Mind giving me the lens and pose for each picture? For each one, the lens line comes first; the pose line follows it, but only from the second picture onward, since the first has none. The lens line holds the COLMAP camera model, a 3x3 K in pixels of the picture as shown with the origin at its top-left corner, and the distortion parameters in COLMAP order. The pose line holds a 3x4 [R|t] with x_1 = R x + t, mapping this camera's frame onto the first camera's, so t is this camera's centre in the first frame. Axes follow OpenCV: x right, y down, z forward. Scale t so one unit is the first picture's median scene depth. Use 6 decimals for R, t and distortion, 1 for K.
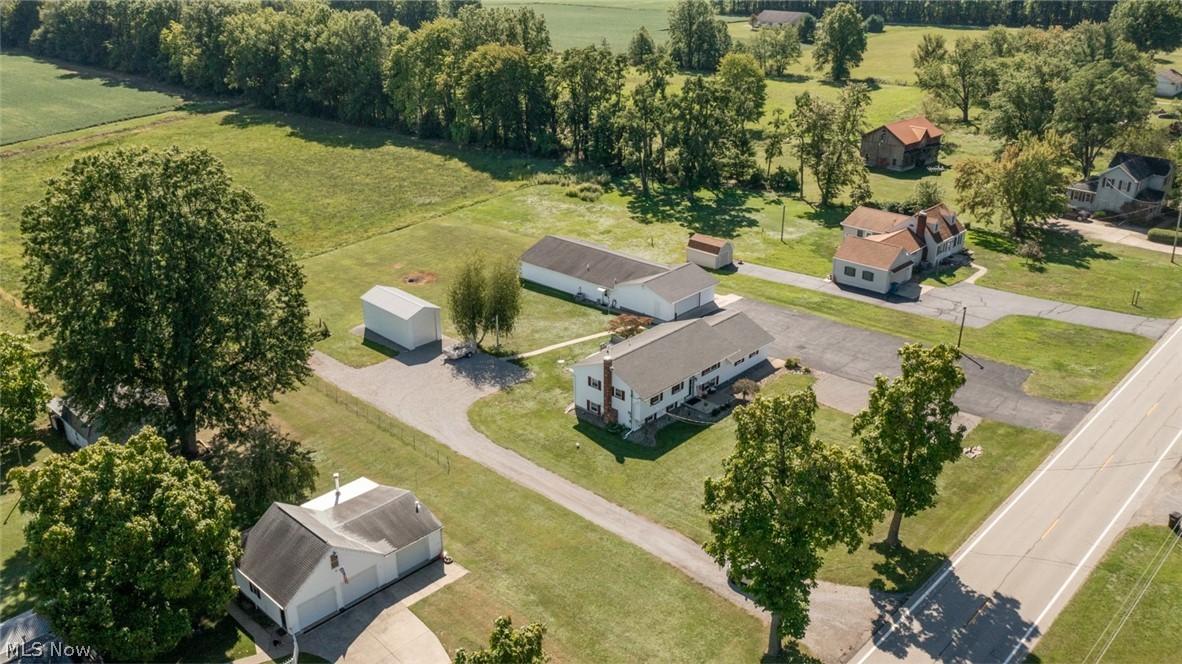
lens RADIAL K [[929.5, 0, 591.0], [0, 929.5, 332.0], [0, 0, 1]] dist [-0.010687, 0.006036]
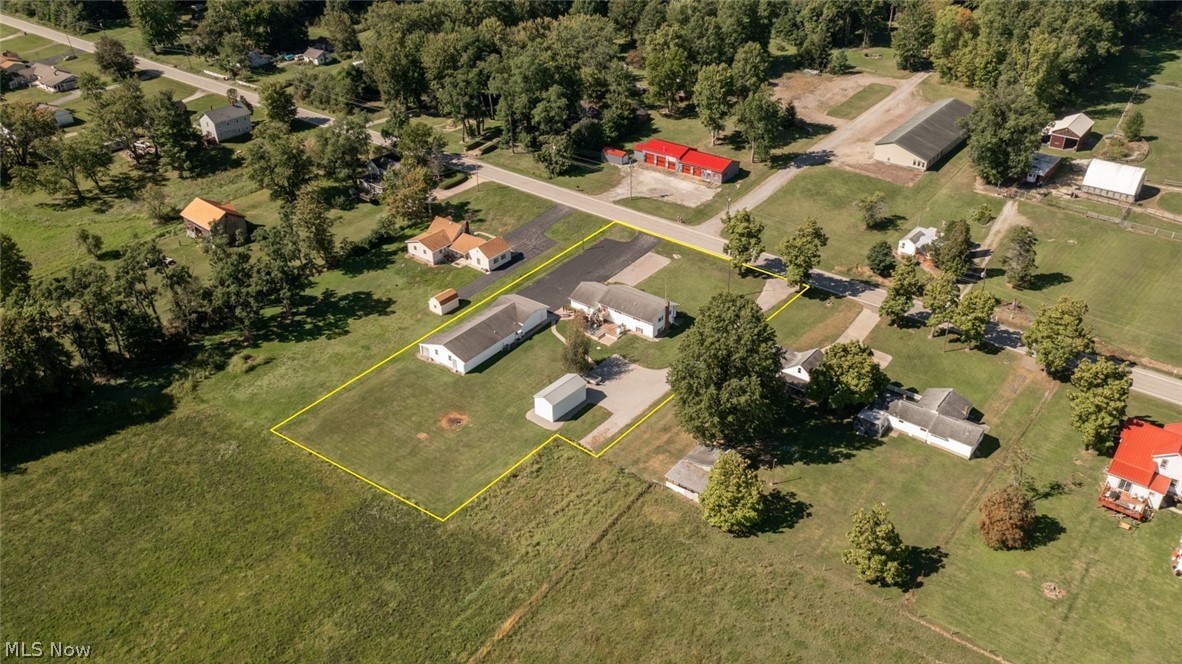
lens RADIAL K [[929.5, 0, 591.0], [0, 929.5, 332.0], [0, 0, 1]] dist [-0.010687, 0.006036]
pose [[-0.097521, -0.500192, 0.860405, -1.078520], [0.408844, 0.768075, 0.492856, -0.611896], [-0.907379, 0.399835, 0.129597, 0.518977]]
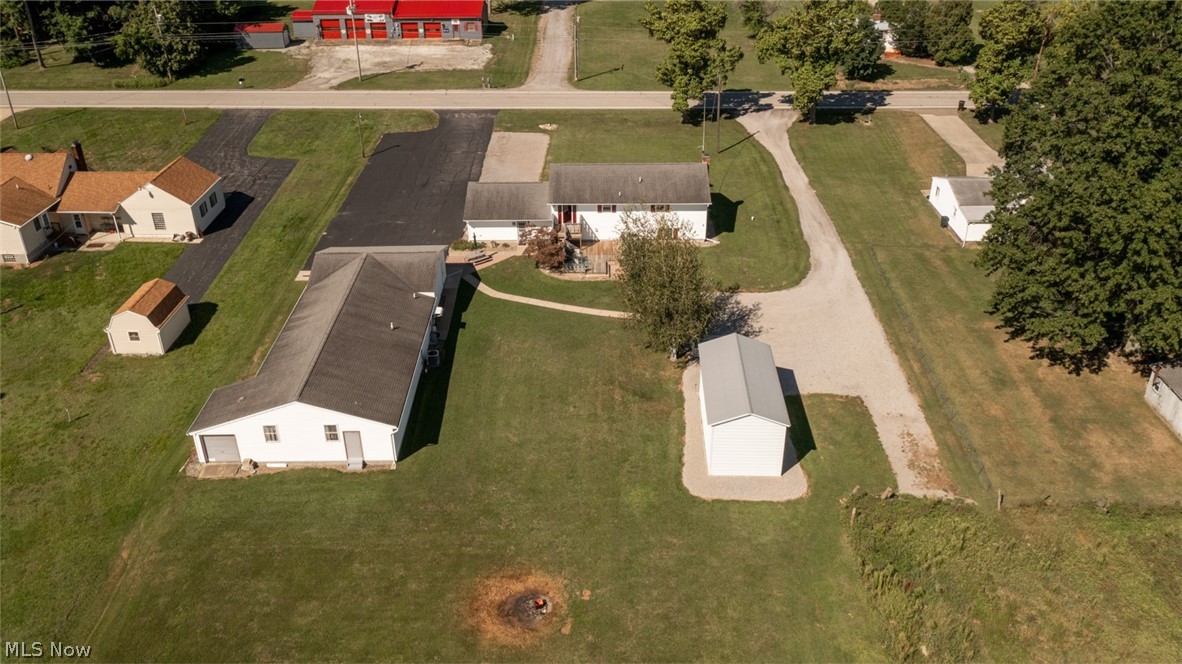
lens RADIAL K [[929.5, 0, 591.0], [0, 929.5, 332.0], [0, 0, 1]] dist [-0.010687, 0.006036]
pose [[-0.688401, -0.332544, 0.644607, -0.343977], [0.308634, 0.669945, 0.675218, -0.315825], [-0.656391, 0.663768, -0.358557, 0.891493]]
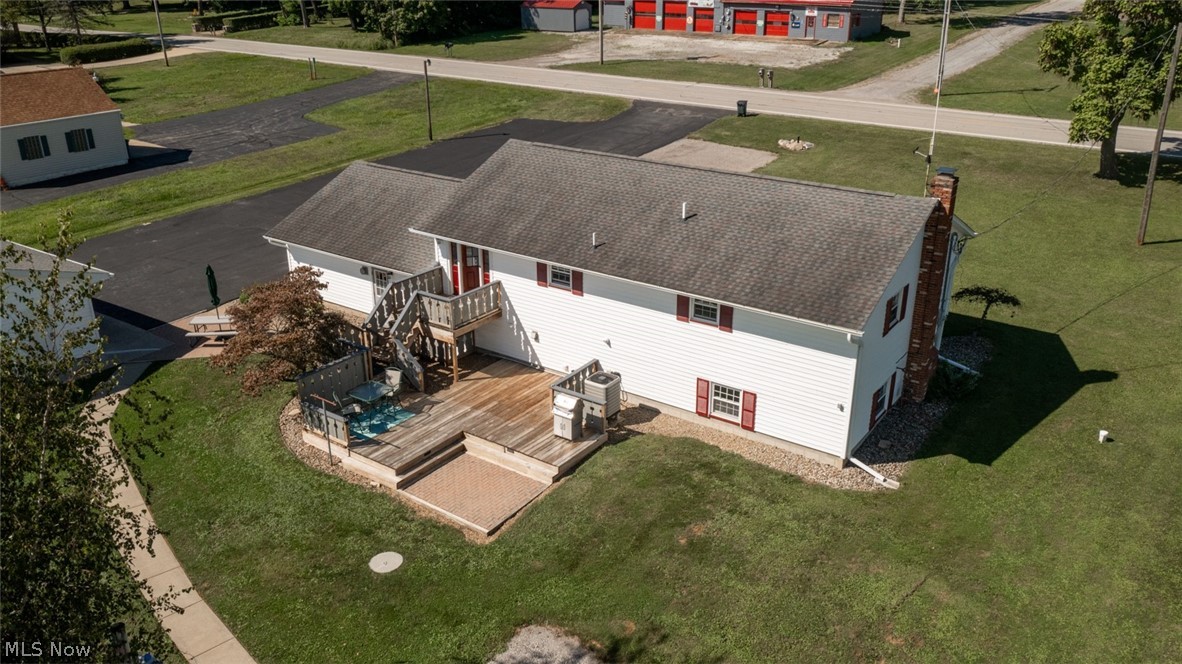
lens RADIAL K [[929.5, 0, 591.0], [0, 929.5, 332.0], [0, 0, 1]] dist [-0.010687, 0.006036]
pose [[-0.147937, -0.363069, 0.919943, -0.140161], [0.400246, 0.828623, 0.391392, -0.049080], [-0.904388, 0.426105, 0.022733, 0.634358]]
